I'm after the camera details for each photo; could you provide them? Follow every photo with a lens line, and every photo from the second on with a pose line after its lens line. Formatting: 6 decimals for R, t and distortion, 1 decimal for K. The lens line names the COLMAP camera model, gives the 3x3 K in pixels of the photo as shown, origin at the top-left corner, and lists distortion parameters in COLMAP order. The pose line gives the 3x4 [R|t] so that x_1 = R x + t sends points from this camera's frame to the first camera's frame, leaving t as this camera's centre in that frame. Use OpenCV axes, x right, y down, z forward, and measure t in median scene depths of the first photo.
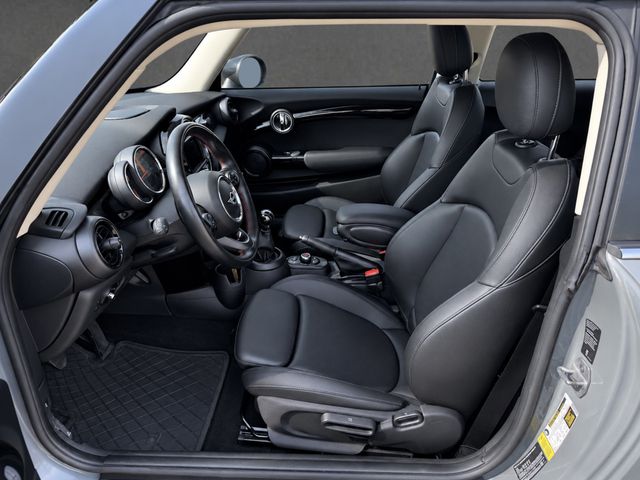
lens RADIAL K [[457.2, 0, 333.7], [0, 457.2, 235.9], [0, 0, 1]] dist [0.140467, -0.207323]
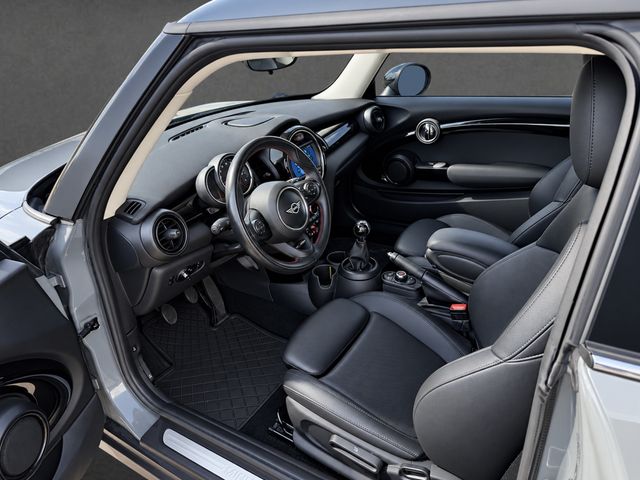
lens RADIAL K [[460.4, 0, 320.0], [0, 460.4, 240.0], [0, 0, 1]] dist [0.065110, -0.096948]
pose [[0.873325, 0.168478, -0.457076, 0.239958], [-0.162102, 0.985324, 0.053466, -0.054814], [0.459376, 0.027400, 0.887819, 0.061396]]
